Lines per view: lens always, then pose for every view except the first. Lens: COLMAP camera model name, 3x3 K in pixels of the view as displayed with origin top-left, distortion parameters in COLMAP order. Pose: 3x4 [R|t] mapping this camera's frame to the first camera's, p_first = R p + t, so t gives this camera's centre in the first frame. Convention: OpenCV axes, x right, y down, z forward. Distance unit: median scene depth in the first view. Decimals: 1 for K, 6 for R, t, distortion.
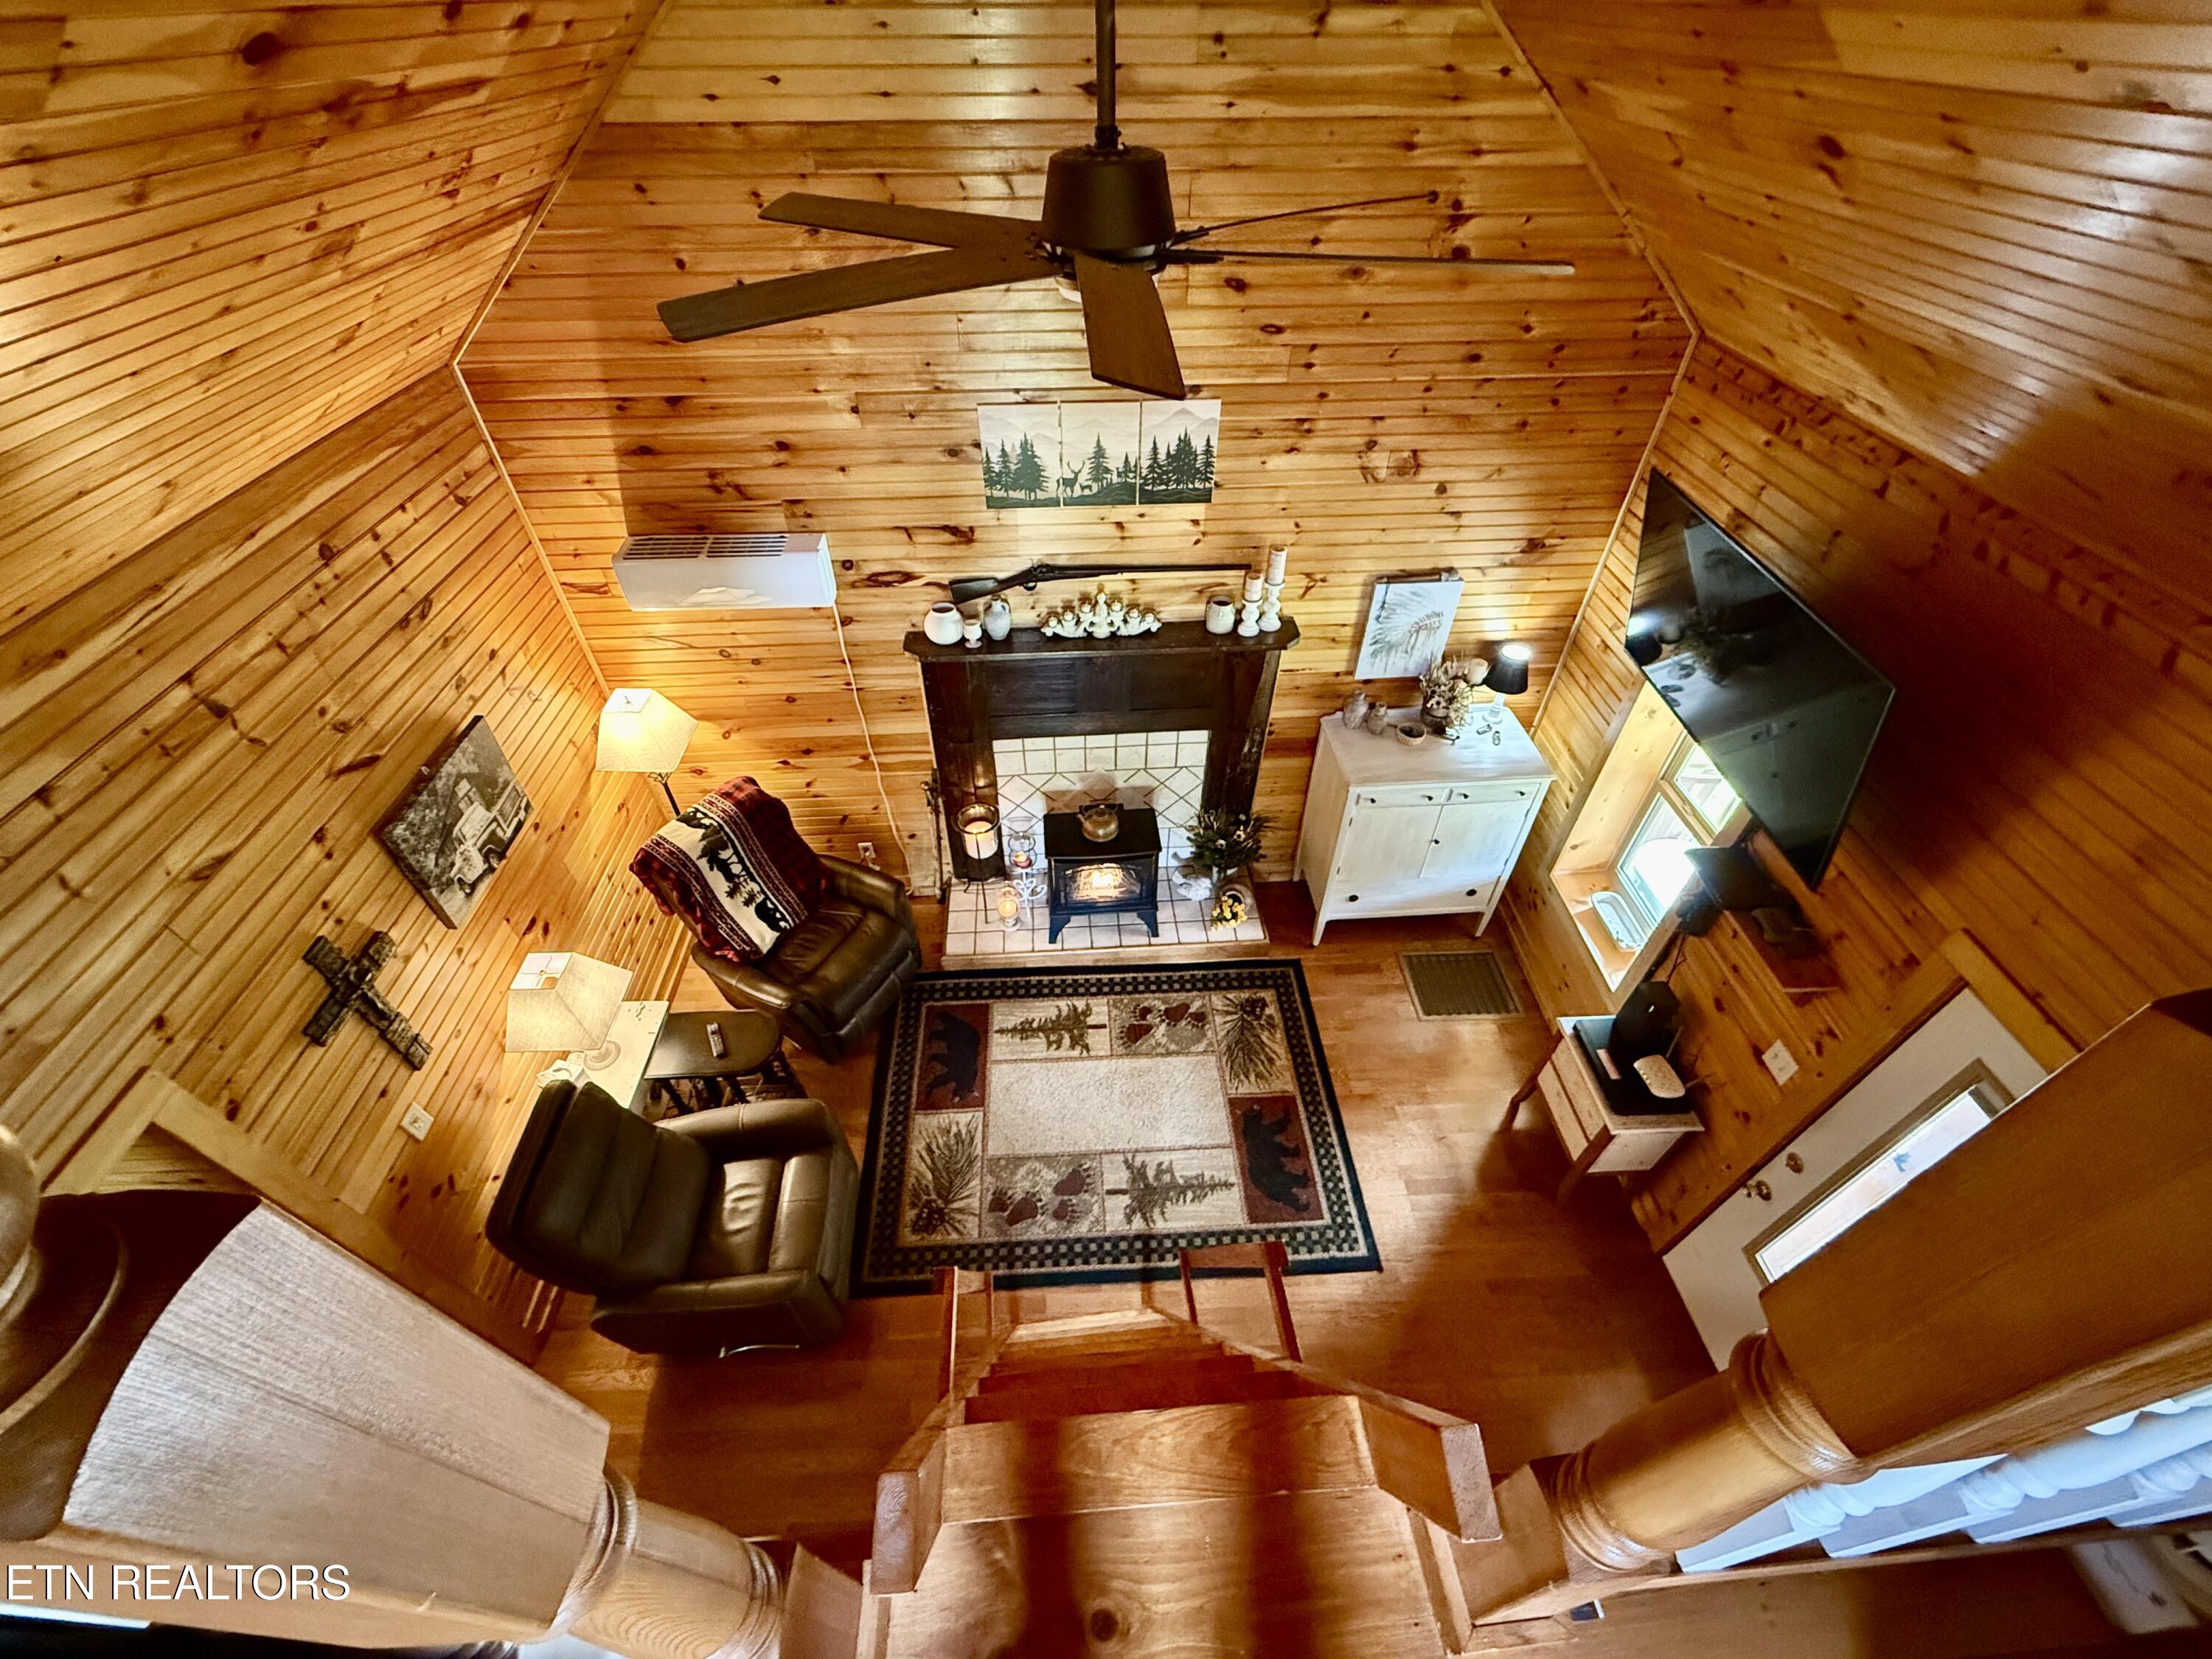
lens RADIAL K [[879.4, 0, 1104.6], [0, 879.4, 827.9], [0, 0, 1]] dist [-0.000504, 0.000136]
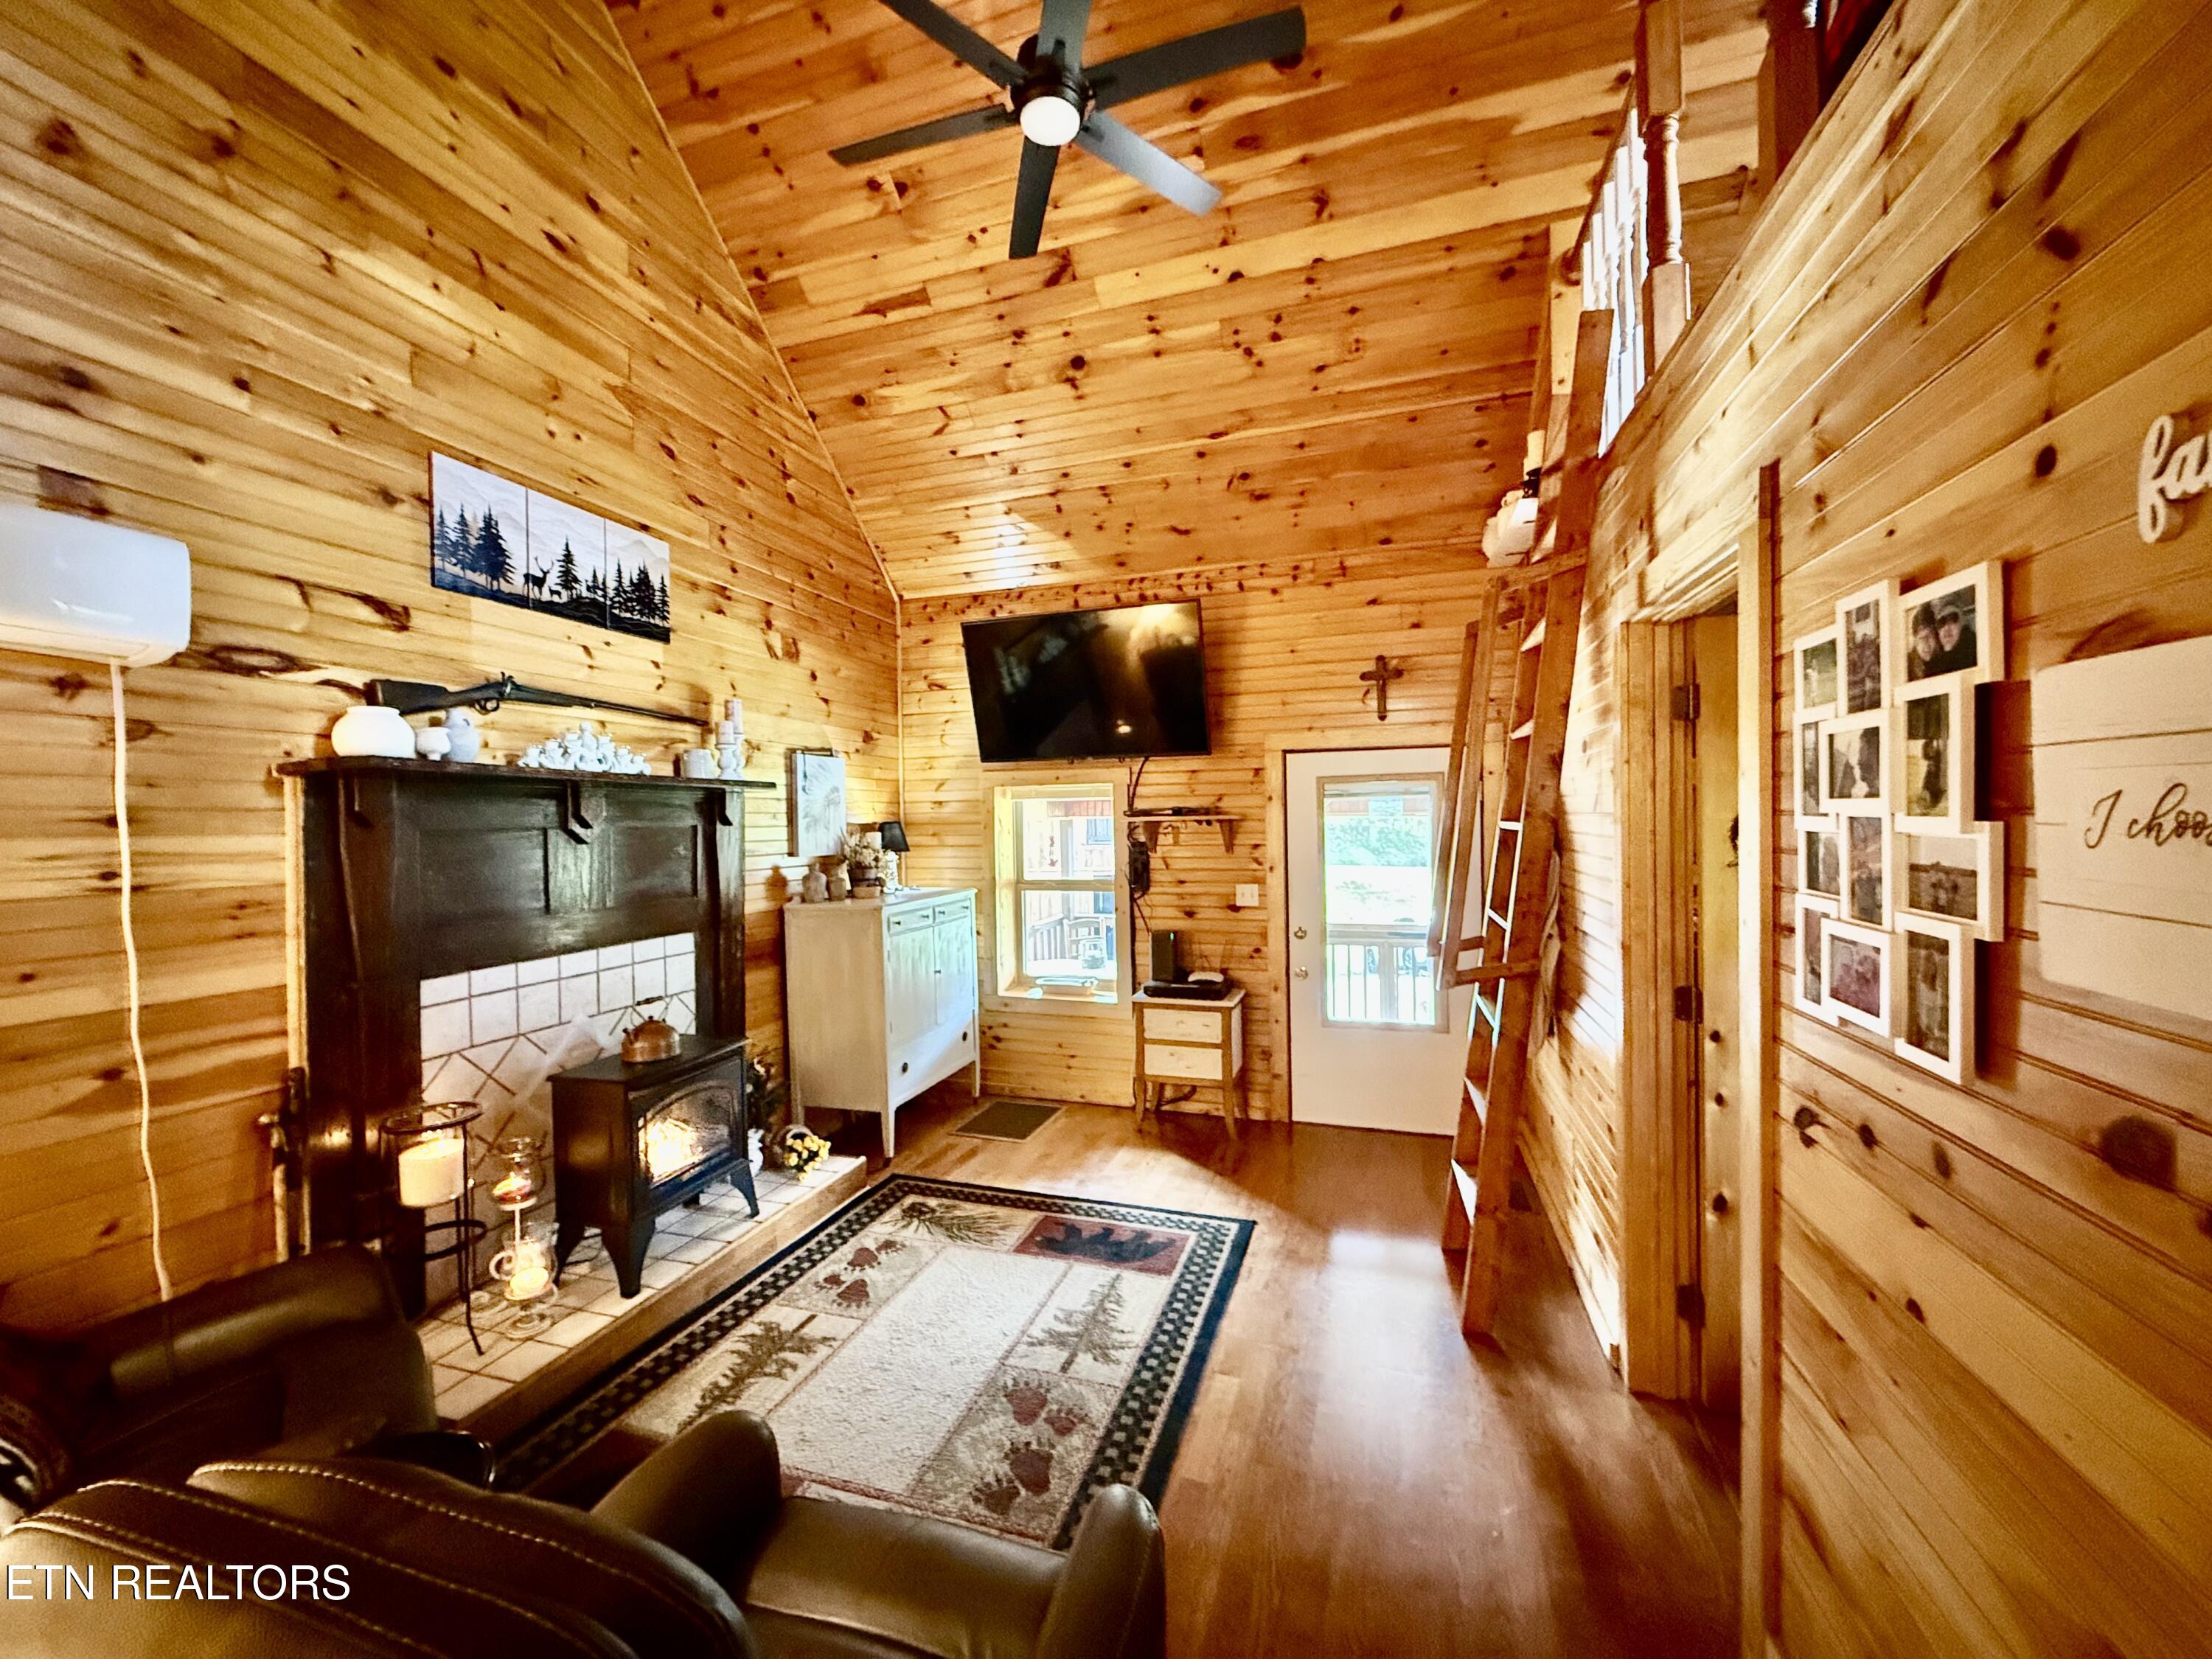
lens RADIAL K [[879.4, 0, 1098.7], [0, 879.4, 830.3], [0, 0, 1]] dist [-0.000504, 0.000136]
pose [[0.364525, -0.013945, 0.931089, -0.574559], [0.654336, 0.715257, -0.245463, 0.305290], [-0.662545, 0.698723, 0.269854, 0.532443]]
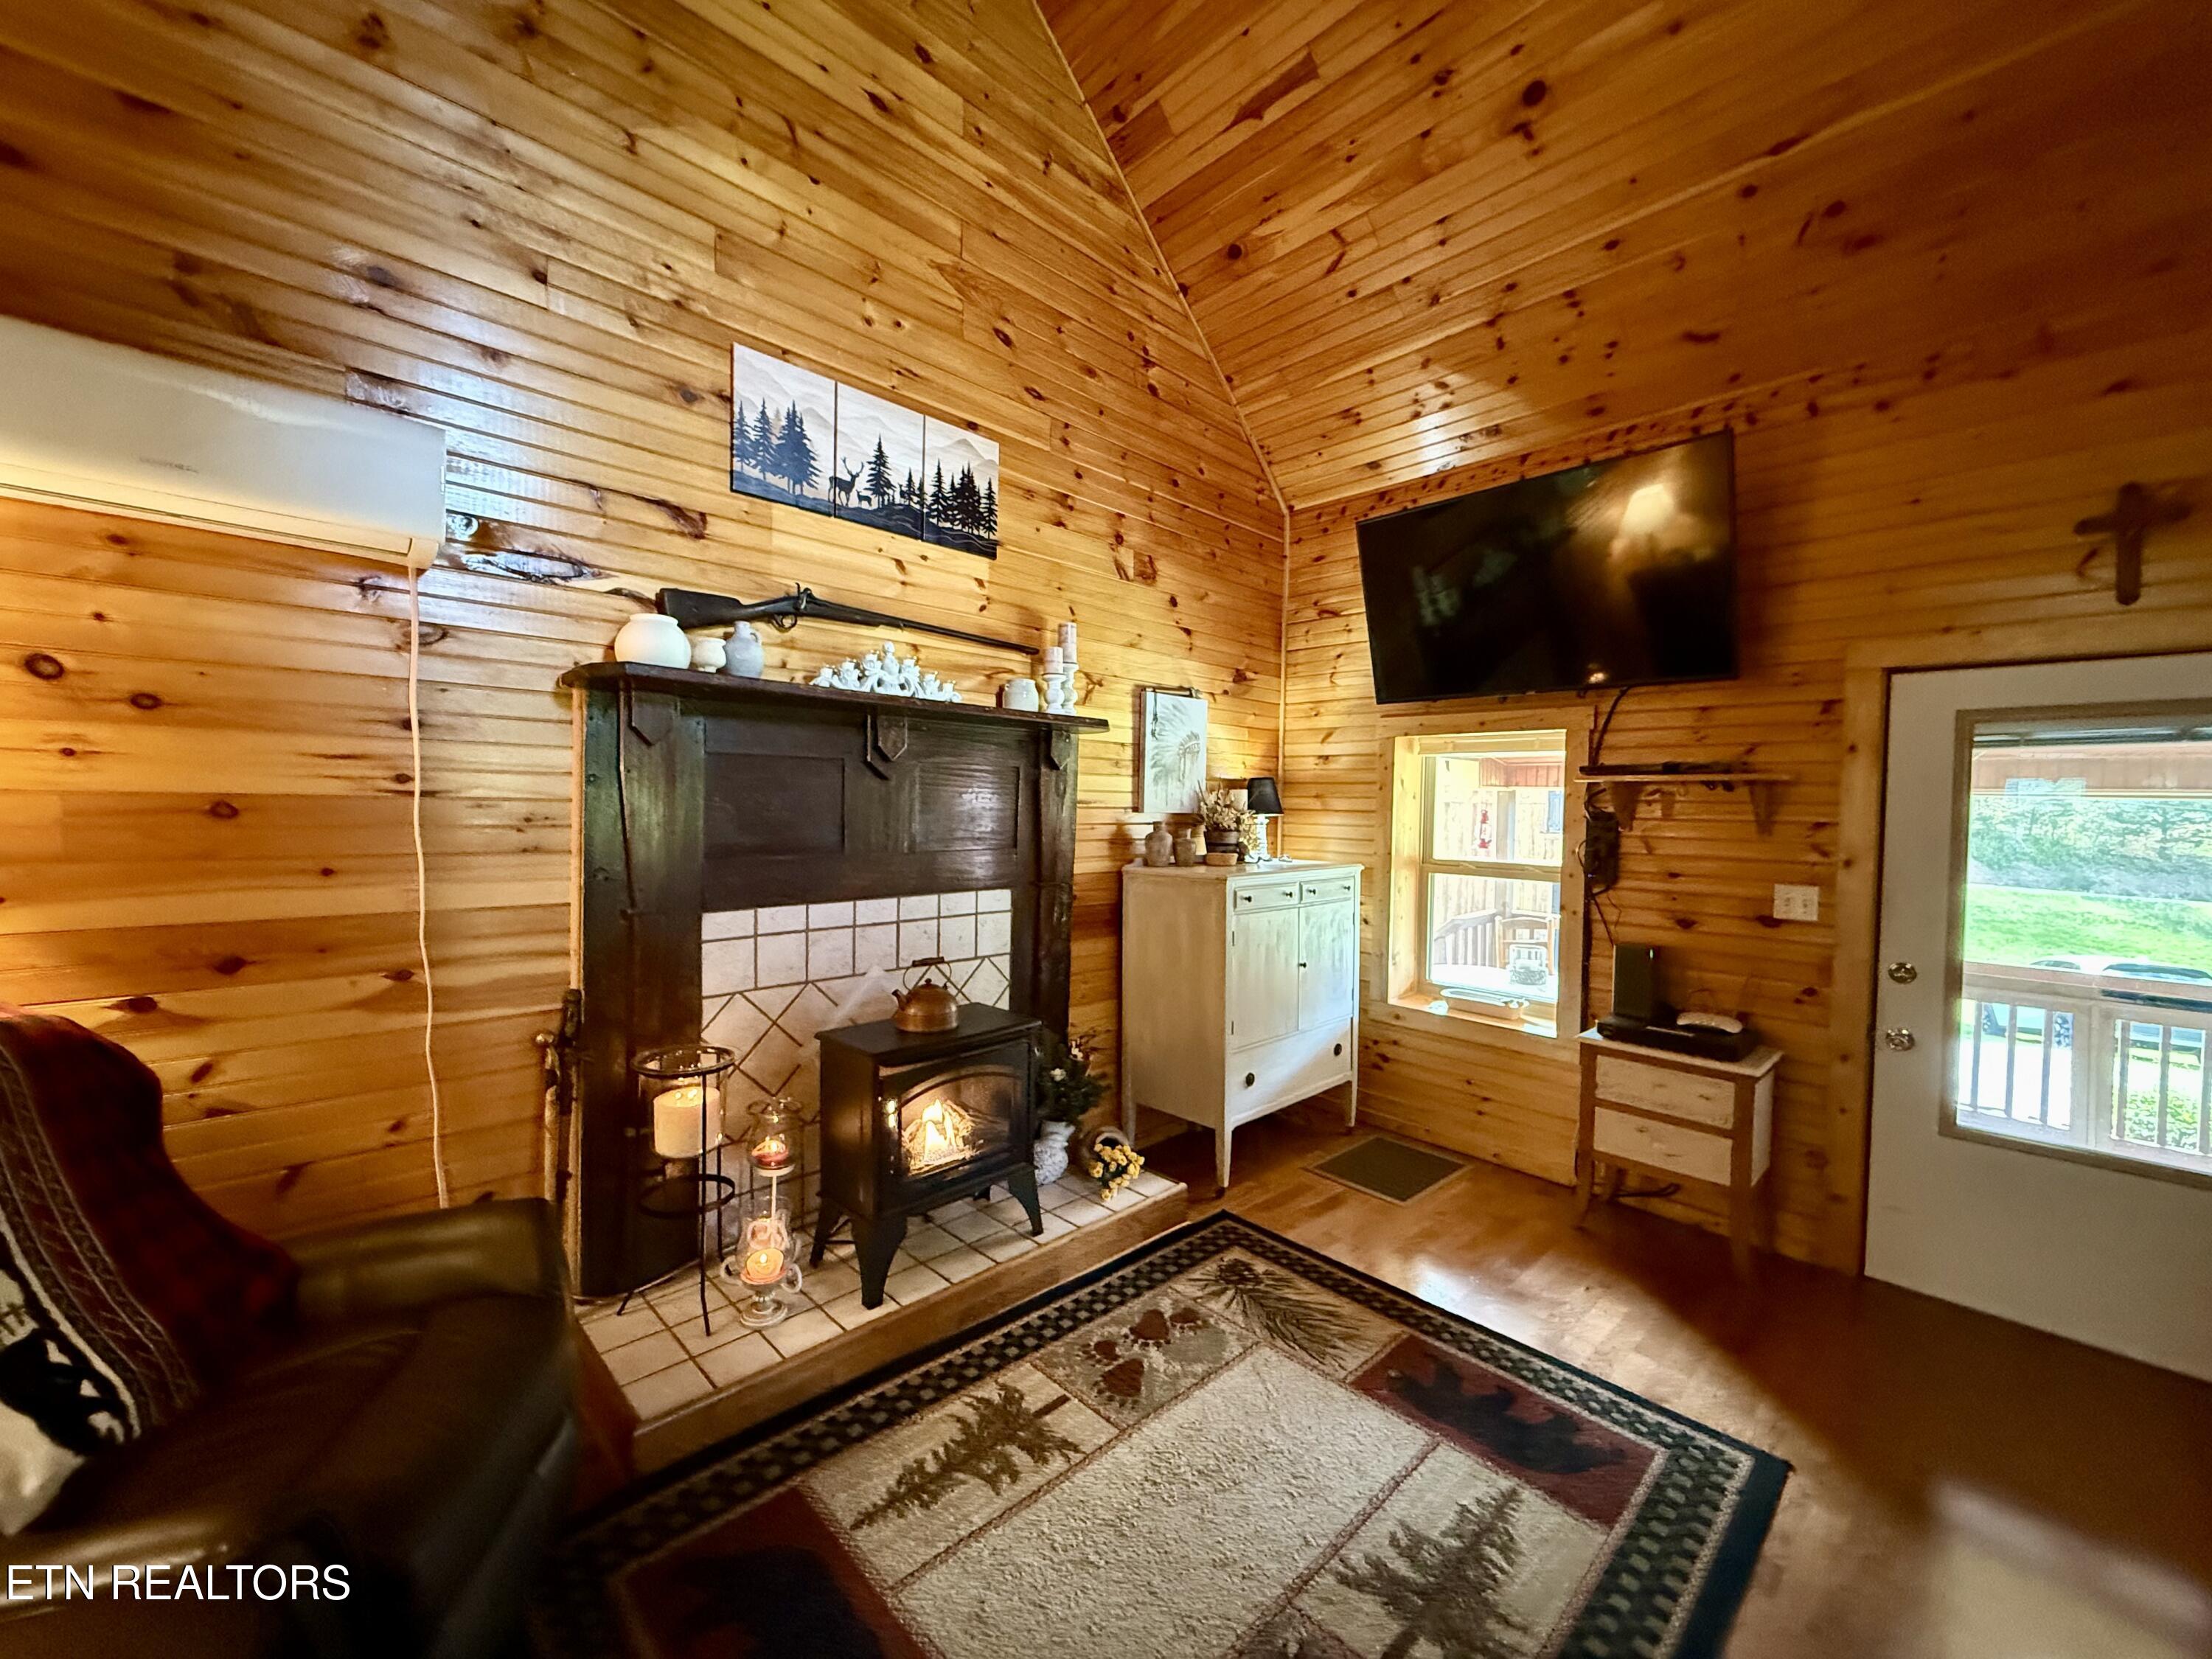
lens RADIAL K [[879.4, 0, 1100.7], [0, 879.4, 829.3], [0, 0, 1]] dist [-0.000504, 0.000136]
pose [[0.759296, -0.004396, 0.650730, -0.335322], [0.434626, 0.747669, -0.502087, 0.279783], [-0.484323, 0.664057, 0.569613, 0.599201]]
